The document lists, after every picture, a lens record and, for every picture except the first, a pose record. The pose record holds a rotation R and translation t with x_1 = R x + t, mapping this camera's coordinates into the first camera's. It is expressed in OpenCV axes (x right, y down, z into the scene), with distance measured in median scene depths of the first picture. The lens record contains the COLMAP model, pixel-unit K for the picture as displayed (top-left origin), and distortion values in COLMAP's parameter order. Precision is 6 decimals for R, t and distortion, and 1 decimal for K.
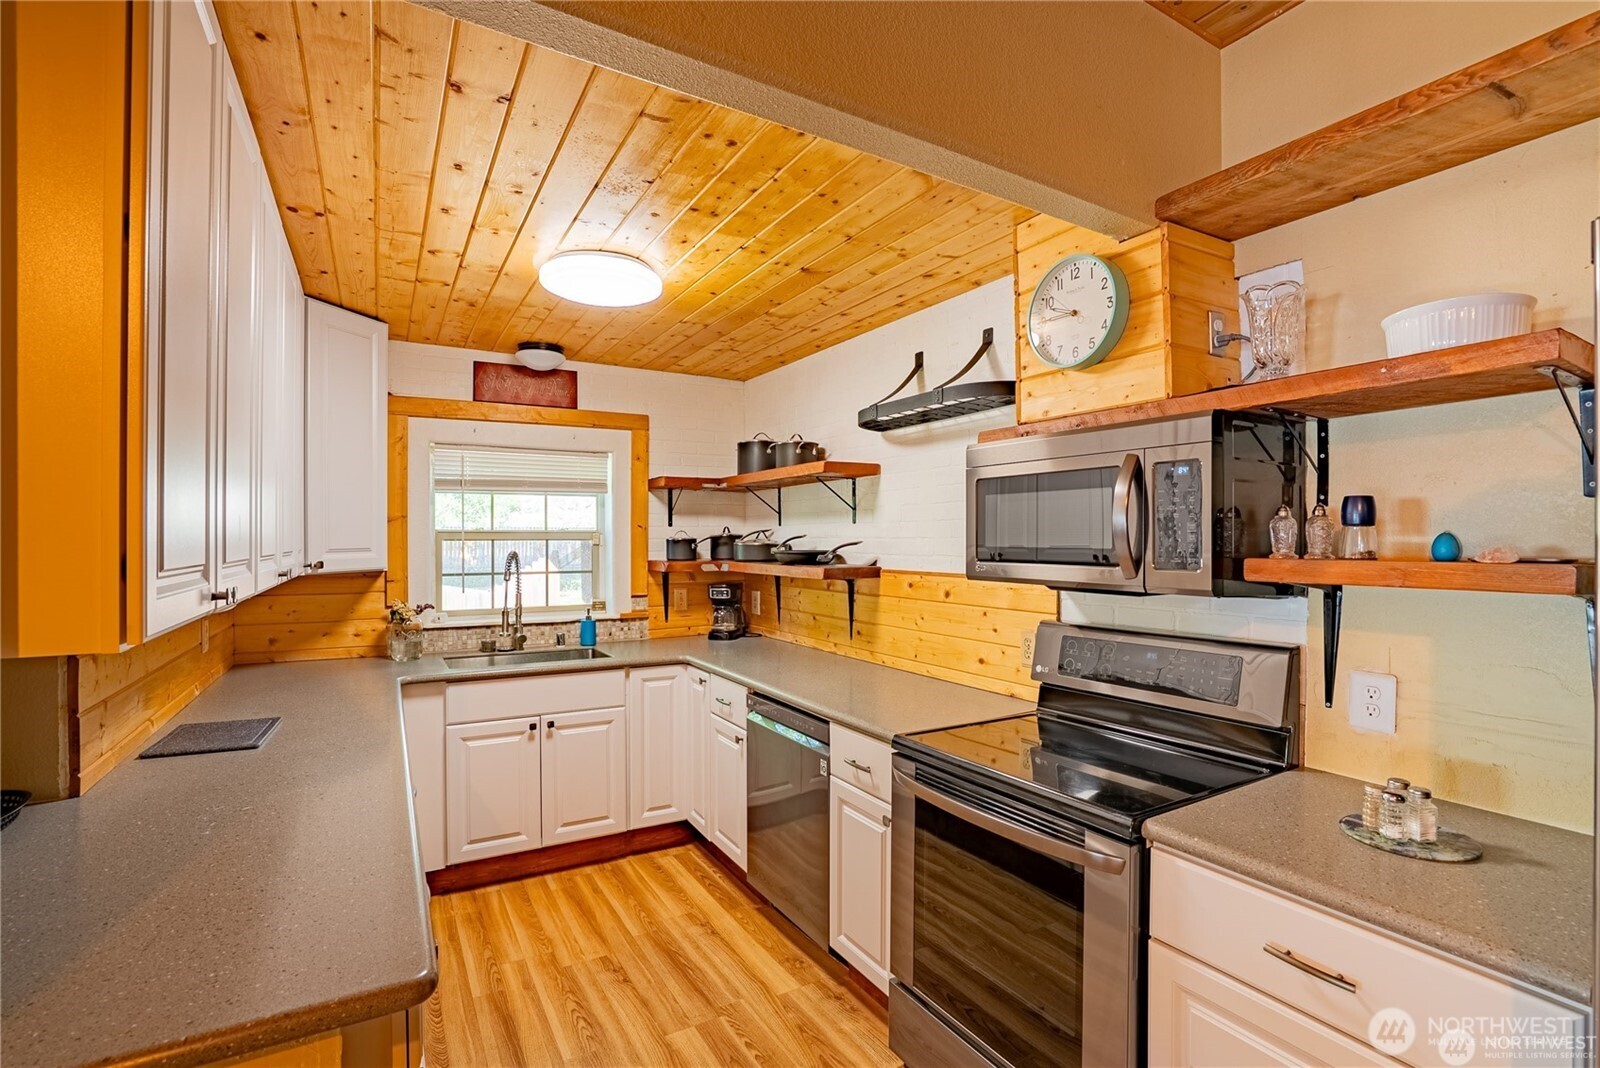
lens RADIAL K [[770.8, 0, 800.0], [0, 770.8, 534.0], [0, 0, 1]] dist [-0.043708, 0.013853]
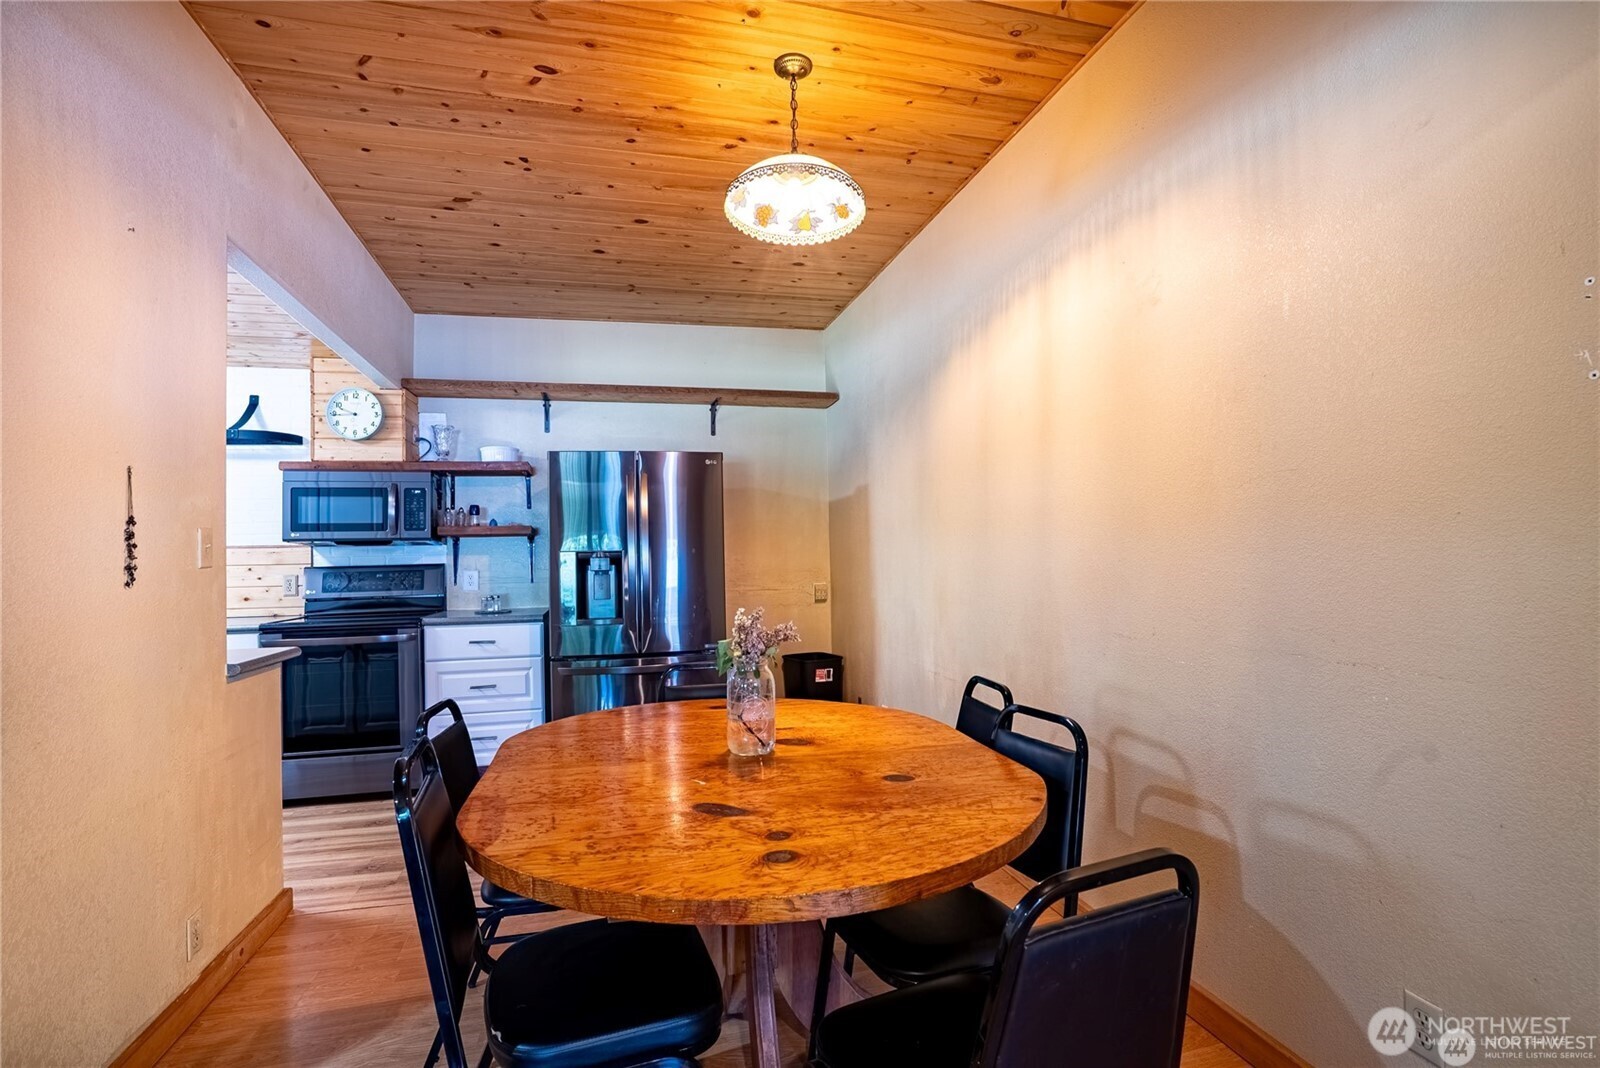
lens RADIAL K [[770.8, 0, 800.0], [0, 770.8, 534.0], [0, 0, 1]] dist [-0.043708, 0.013853]
pose [[0.303930, 0.021379, 0.952455, -1.425539], [0.011364, 0.999596, -0.026064, 0.128463], [-0.952627, 0.018746, 0.303564, -0.924879]]
